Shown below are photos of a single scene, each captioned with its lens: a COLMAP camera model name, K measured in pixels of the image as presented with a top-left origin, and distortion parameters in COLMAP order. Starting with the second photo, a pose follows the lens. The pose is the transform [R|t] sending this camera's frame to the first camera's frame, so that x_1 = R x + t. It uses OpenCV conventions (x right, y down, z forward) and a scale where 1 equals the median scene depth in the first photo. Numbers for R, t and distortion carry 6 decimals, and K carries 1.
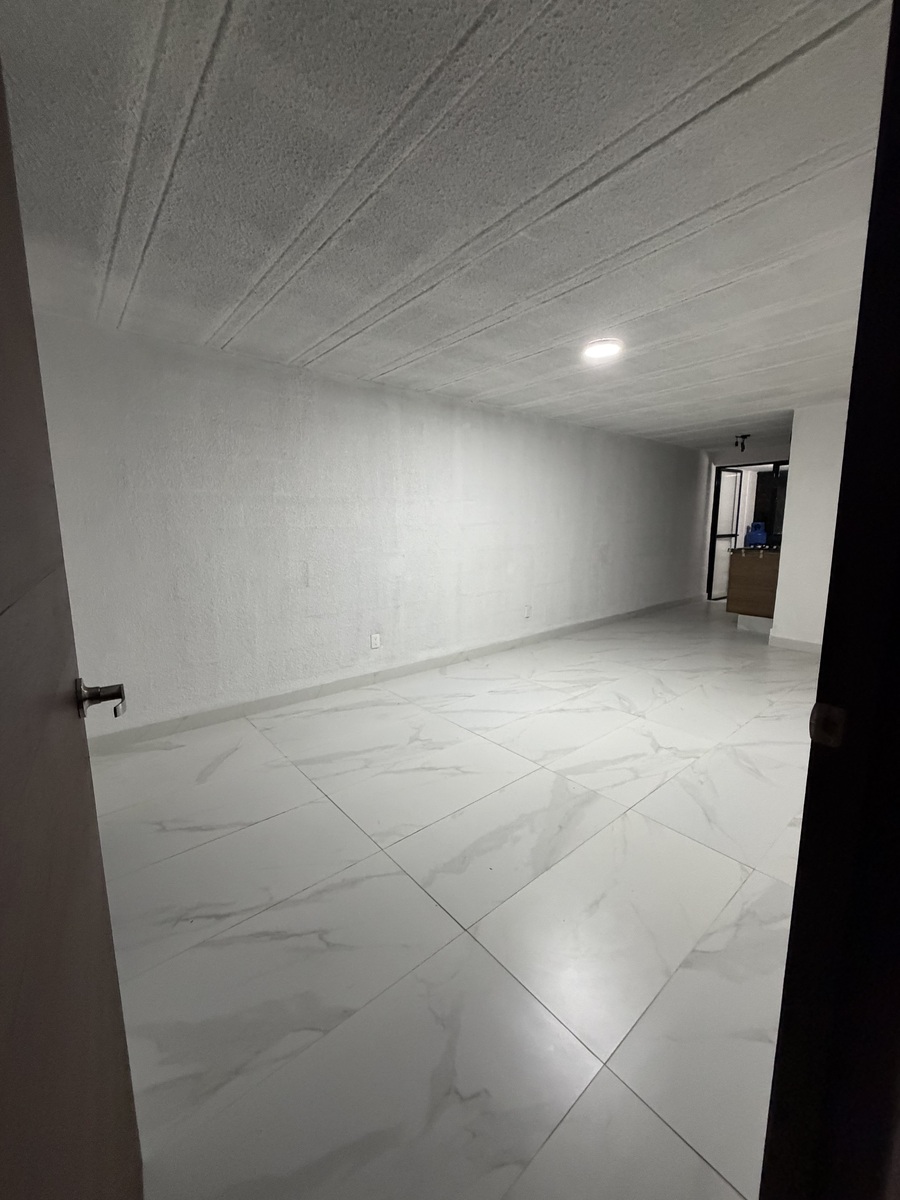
lens RADIAL K [[478.5, 0, 447.5], [0, 478.5, 593.0], [0, 0, 1]] dist [-0.001279, -0.000033]
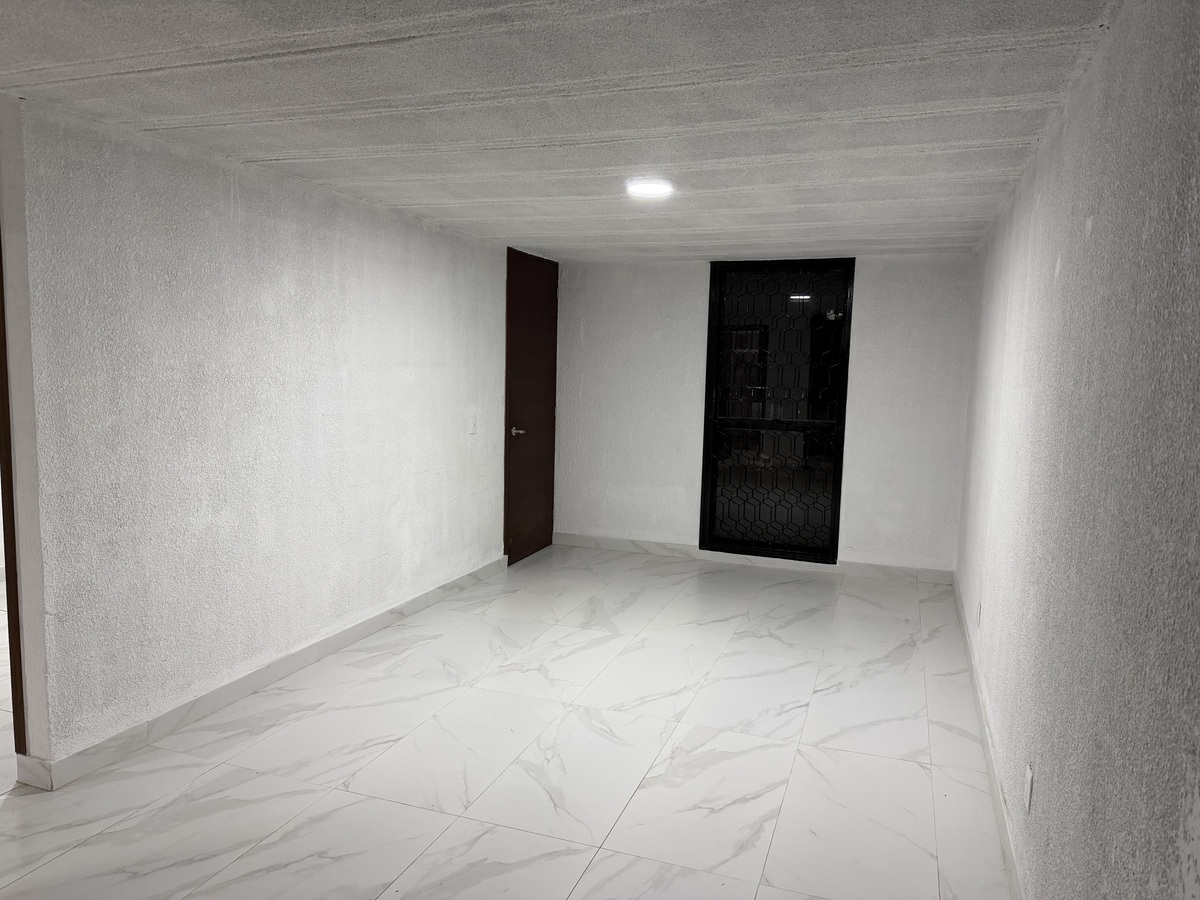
lens RADIAL K [[836.1, 0, 594.5], [0, 836.1, 450.7], [0, 0, 1]] dist [0.048200, -0.071146]
pose [[-0.864982, 0.039434, -0.500251, 0.872407], [-0.091131, 0.967985, 0.233879, -0.335494], [0.493459, 0.247889, -0.833696, 1.759266]]
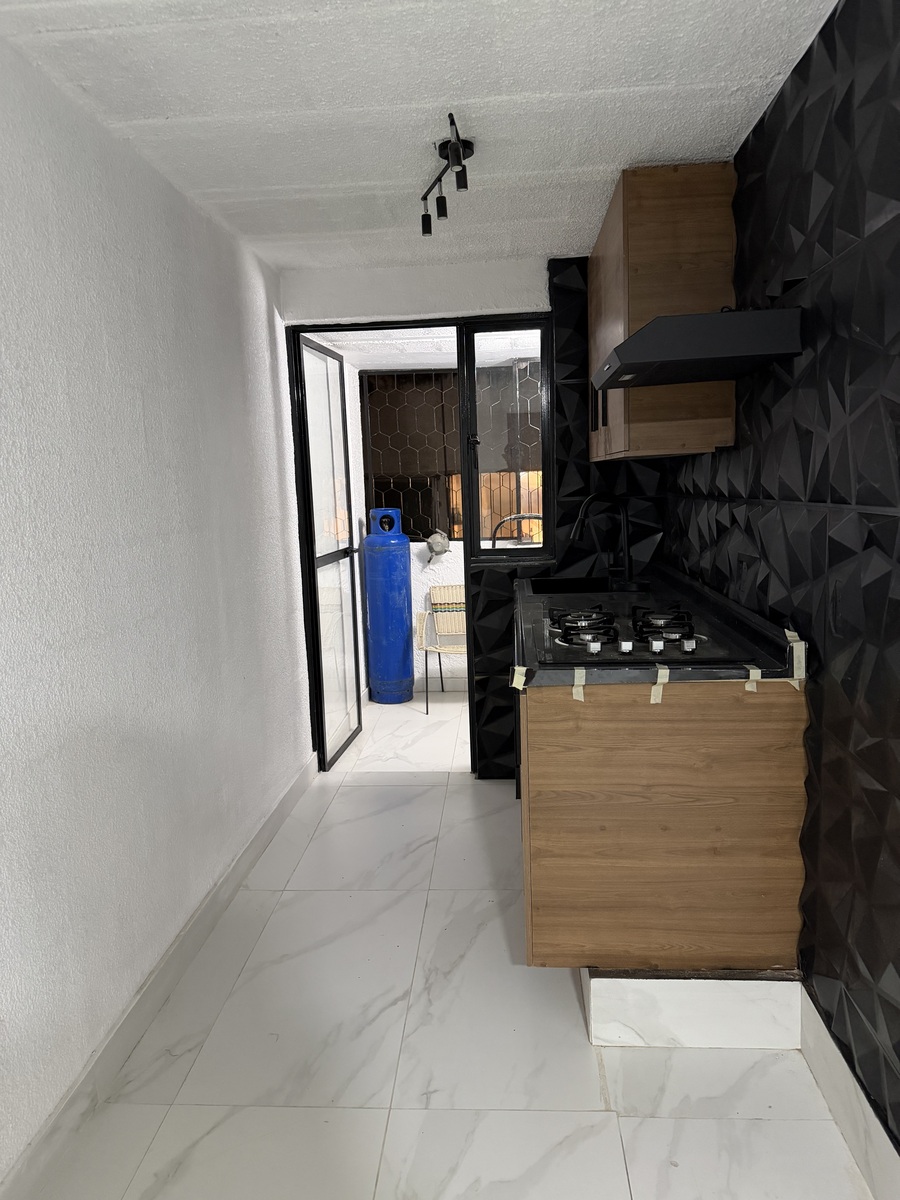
lens RADIAL K [[836.1, 0, 456.6], [0, 836.1, 599.2], [0, 0, 1]] dist [0.048200, -0.071146]
pose [[0.684791, -0.115052, 0.719600, 0.528614], [0.133200, 0.990585, 0.031620, -0.220376], [-0.716463, 0.074198, 0.693669, 1.258790]]
